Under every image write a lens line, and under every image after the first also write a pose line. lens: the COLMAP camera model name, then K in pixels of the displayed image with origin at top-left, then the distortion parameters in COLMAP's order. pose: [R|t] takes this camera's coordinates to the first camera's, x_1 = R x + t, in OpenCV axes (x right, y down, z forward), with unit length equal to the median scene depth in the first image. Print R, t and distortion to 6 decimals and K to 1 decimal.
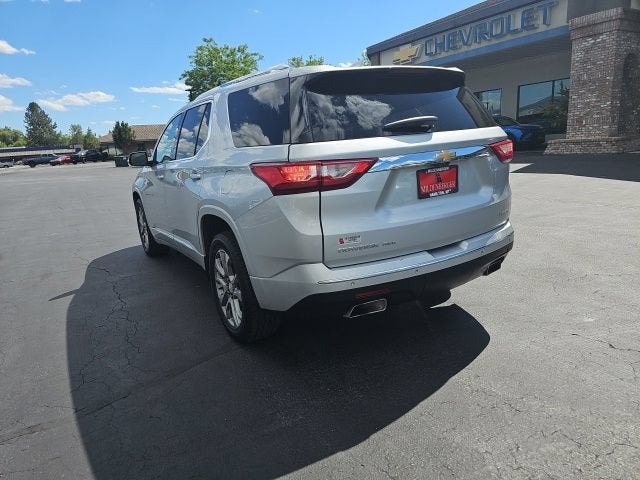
lens RADIAL K [[419.4, 0, 310.7], [0, 419.4, 242.0], [0, 0, 1]] dist [0.053902, -0.043771]
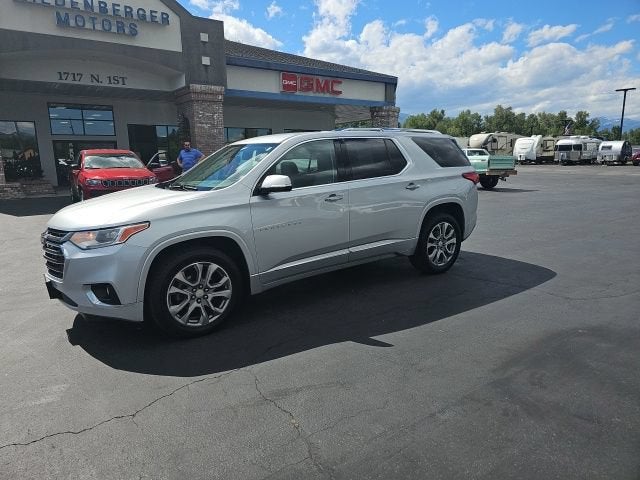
lens RADIAL K [[417.8, 0, 314.1], [0, 417.8, 232.3], [0, 0, 1]] dist [0.058023, -0.046392]
pose [[-0.058201, -0.108034, 0.992442, -0.406462], [0.256423, 0.959156, 0.119448, -0.061666], [-0.964811, 0.261437, -0.028122, 0.326816]]
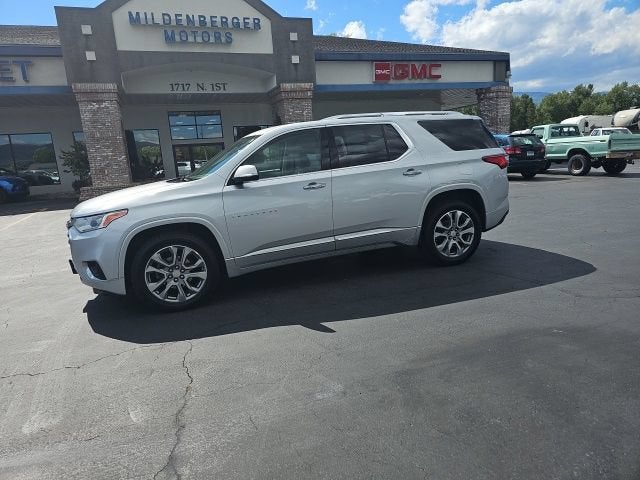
lens RADIAL K [[417.8, 0, 311.3], [0, 417.8, 241.5], [0, 0, 1]] dist [0.058023, -0.046392]
pose [[0.221929, -0.141077, 0.964803, -0.406547], [0.277001, 0.957832, 0.076340, -0.030941], [-0.934889, 0.250310, 0.251650, 0.233321]]
